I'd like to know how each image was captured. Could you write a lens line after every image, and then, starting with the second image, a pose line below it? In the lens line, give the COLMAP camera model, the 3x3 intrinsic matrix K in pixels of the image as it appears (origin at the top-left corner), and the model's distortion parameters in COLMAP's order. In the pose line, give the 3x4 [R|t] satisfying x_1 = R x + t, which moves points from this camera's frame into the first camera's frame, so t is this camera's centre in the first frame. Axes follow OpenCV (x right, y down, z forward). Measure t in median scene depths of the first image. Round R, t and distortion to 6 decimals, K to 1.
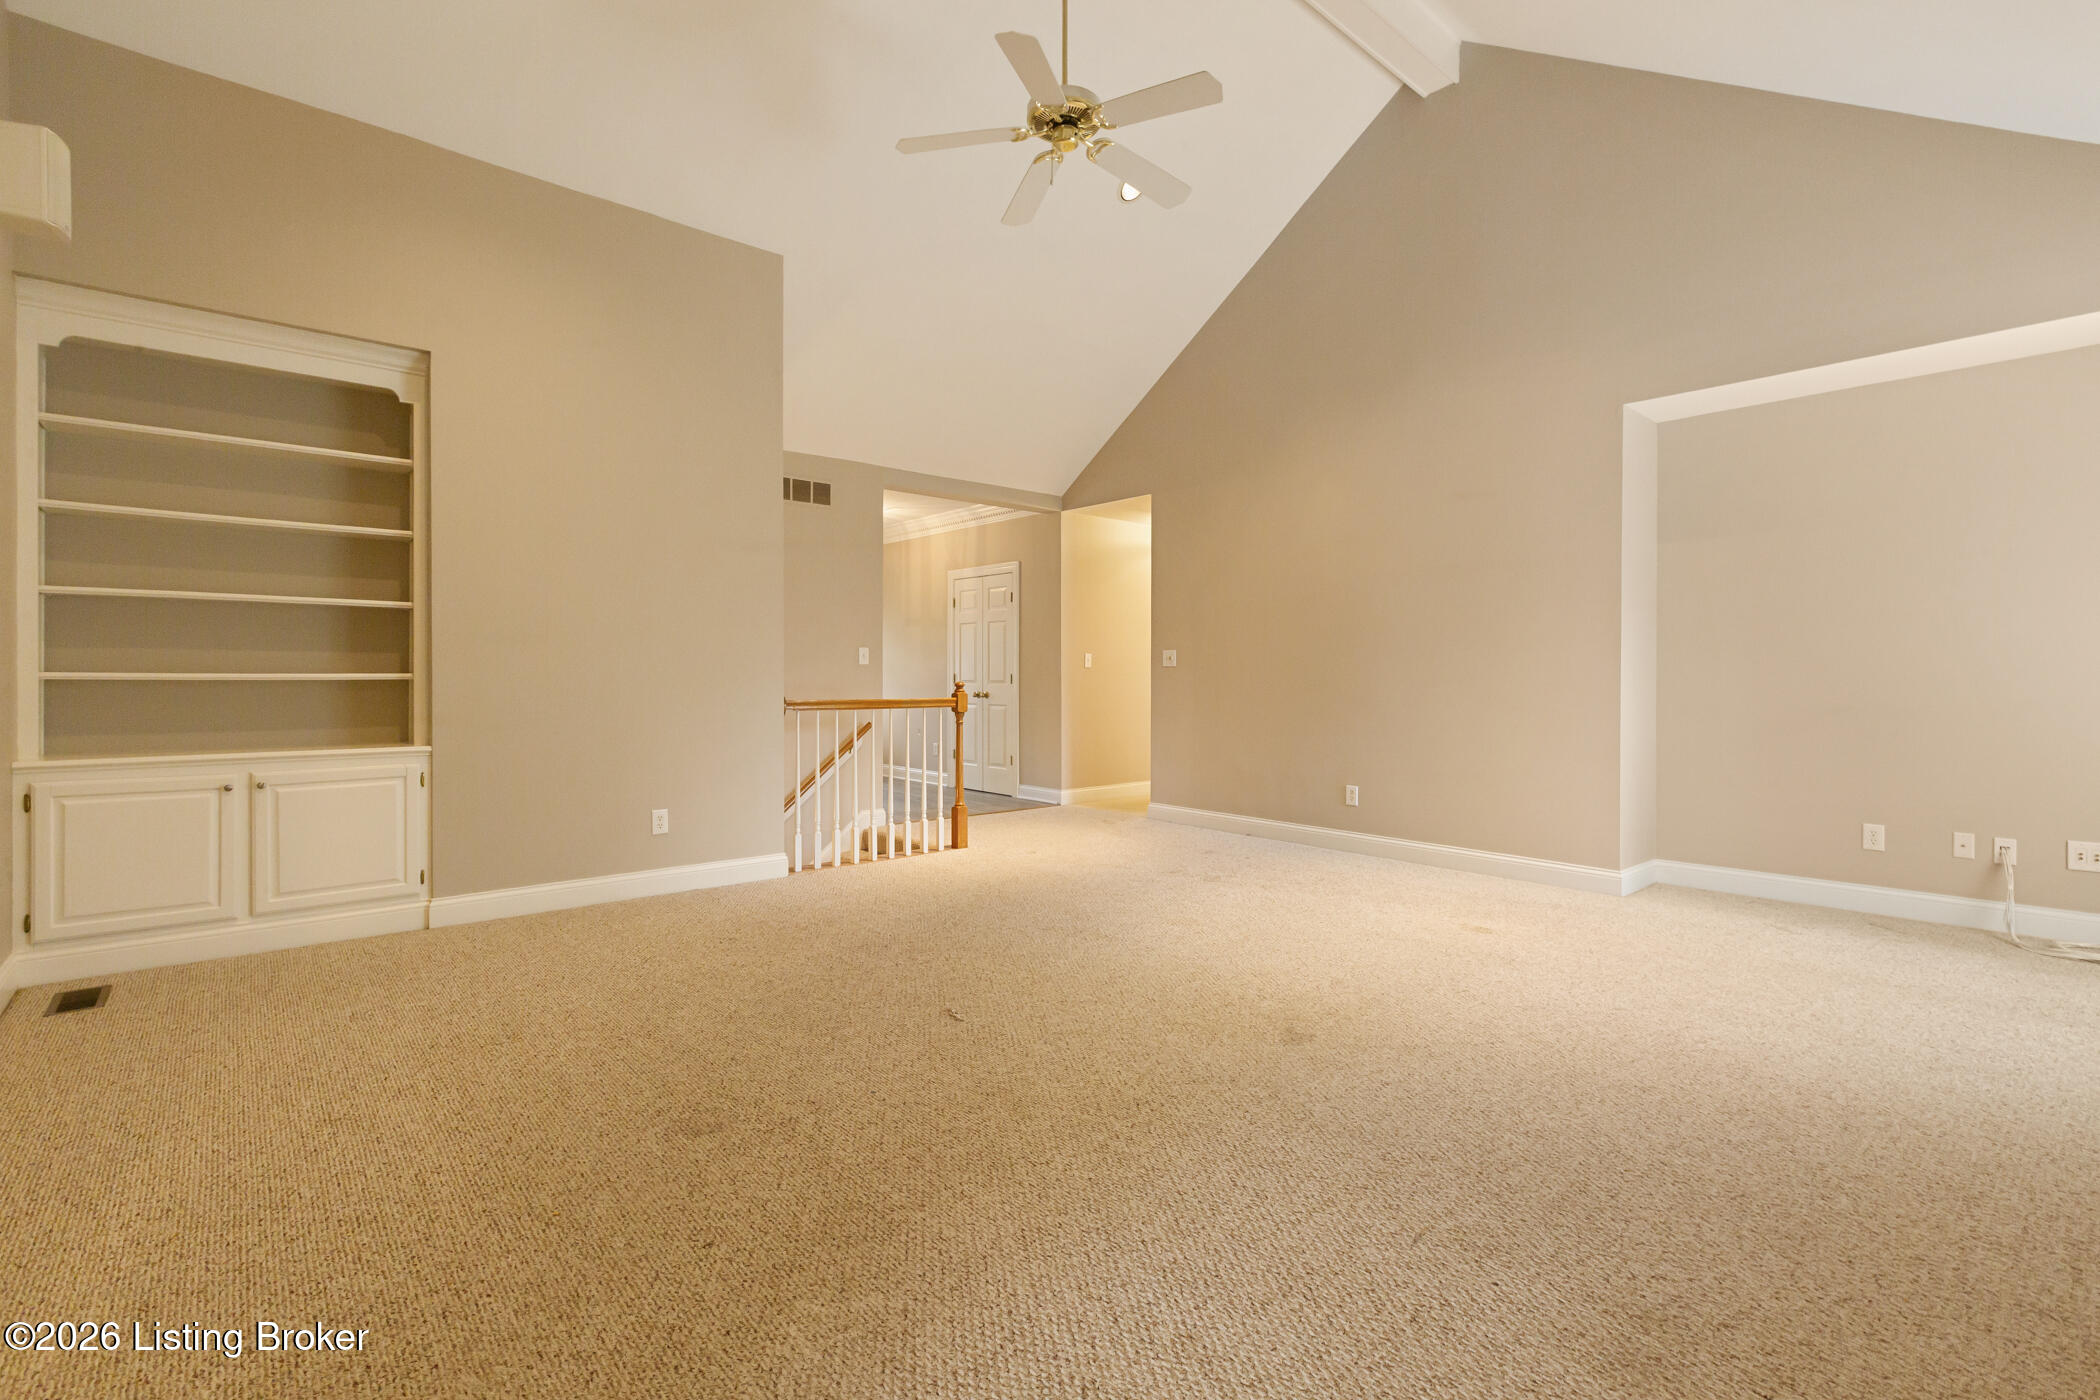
lens RADIAL K [[936.3, 0, 1042.8], [0, 936.3, 690.5], [0, 0, 1]] dist [-0.001637, -0.000052]
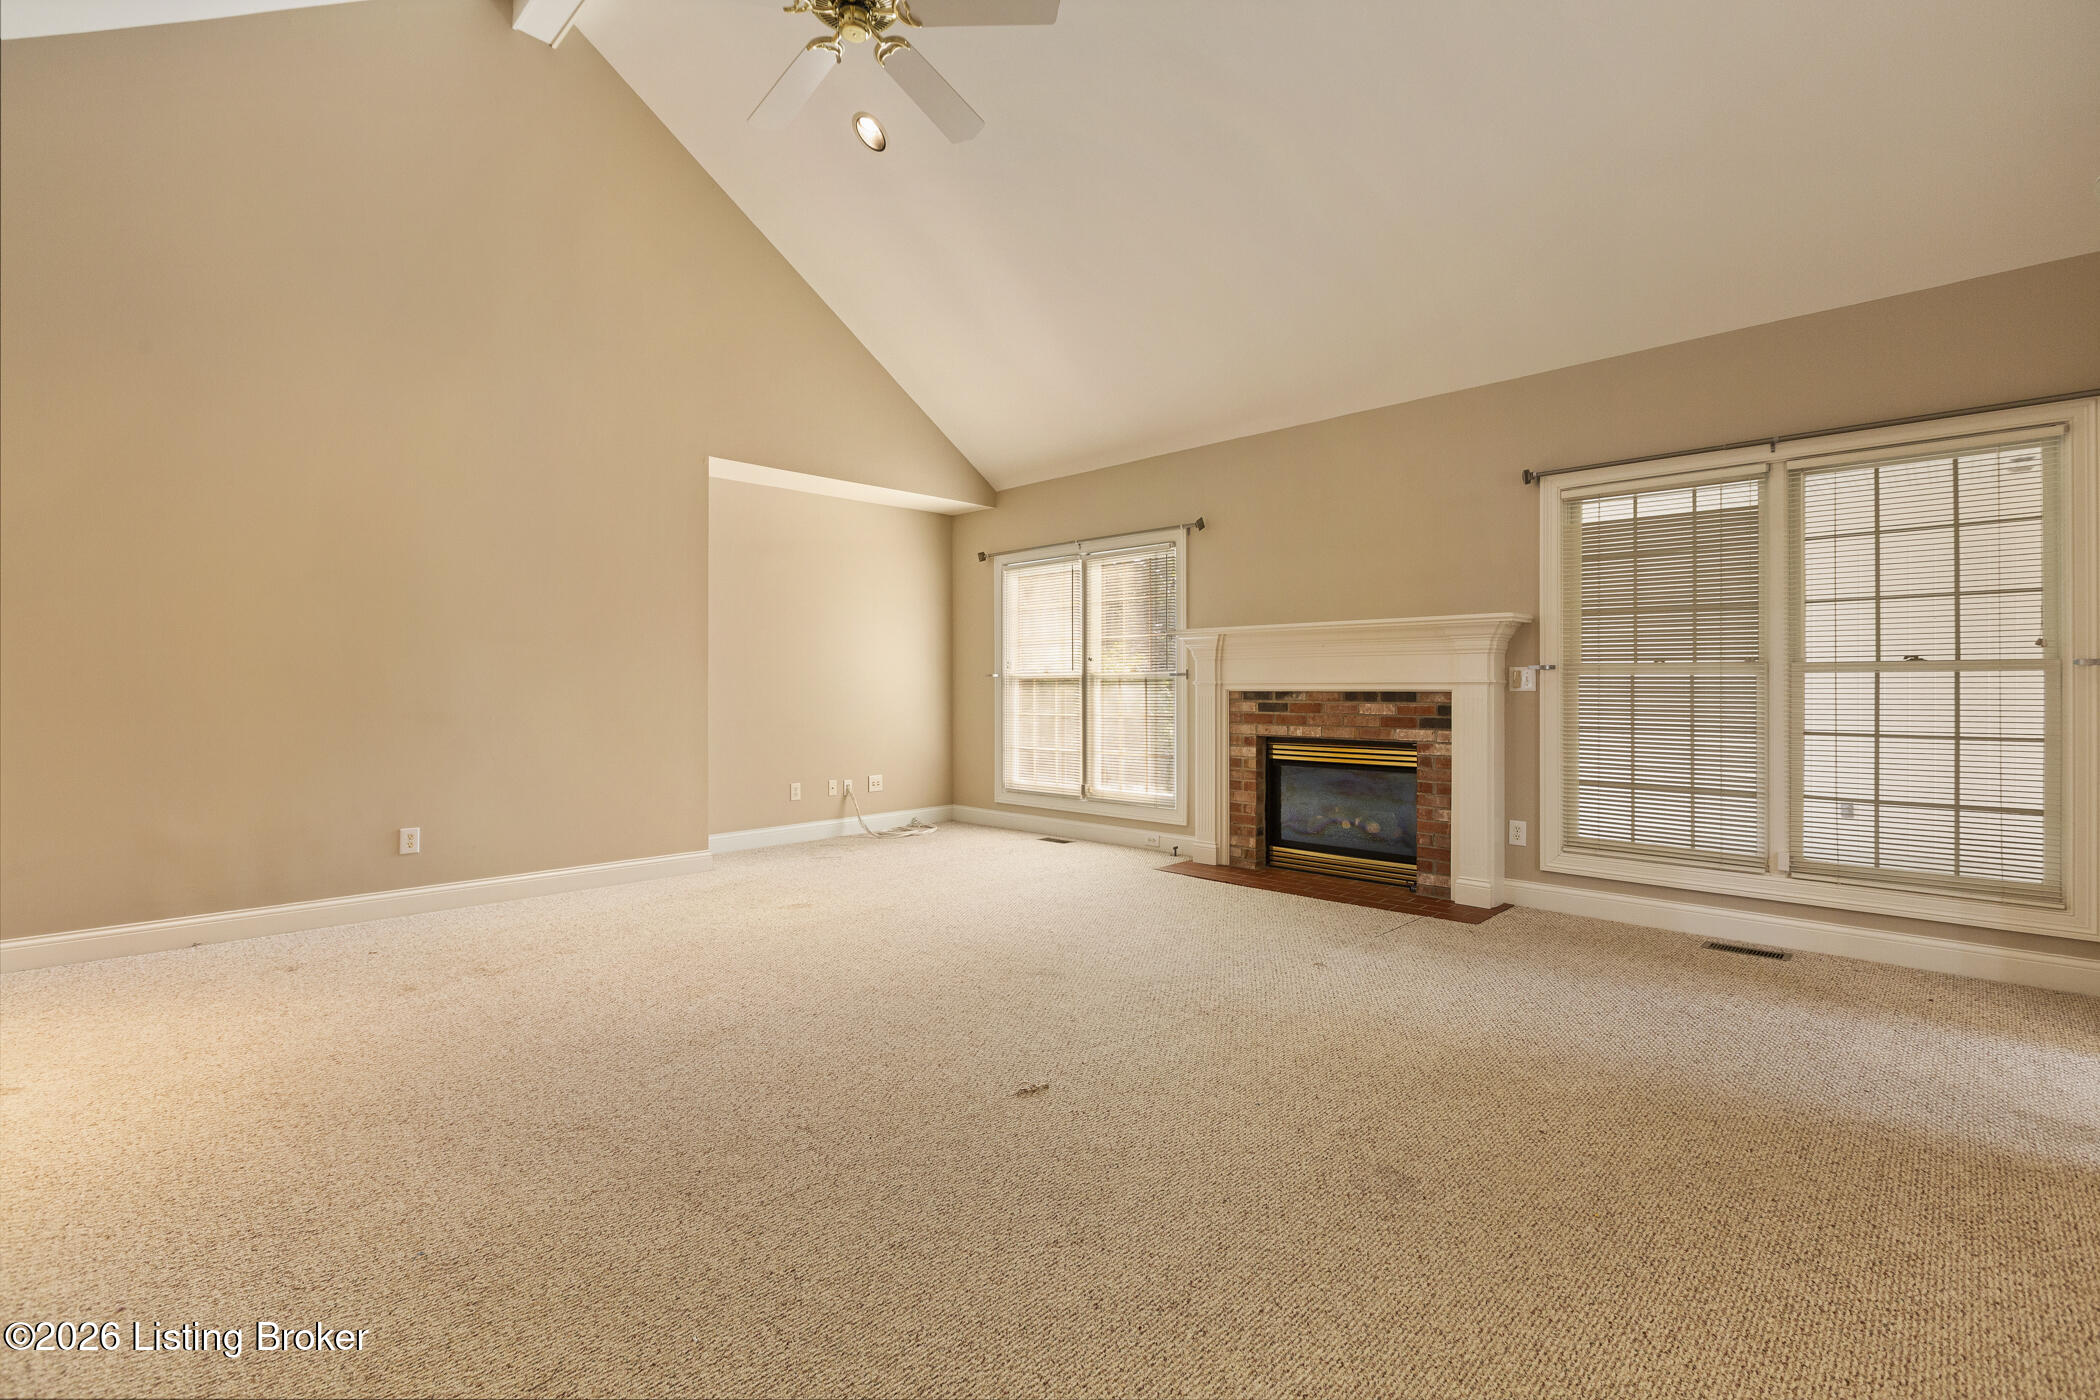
lens RADIAL K [[936.3, 0, 1043.9], [0, 936.3, 686.1], [0, 0, 1]] dist [-0.001637, -0.000052]
pose [[-0.085838, -0.003590, 0.996303, -0.713615], [0.016288, 0.999855, 0.005006, -0.015369], [-0.996176, 0.016658, -0.085767, 0.808139]]
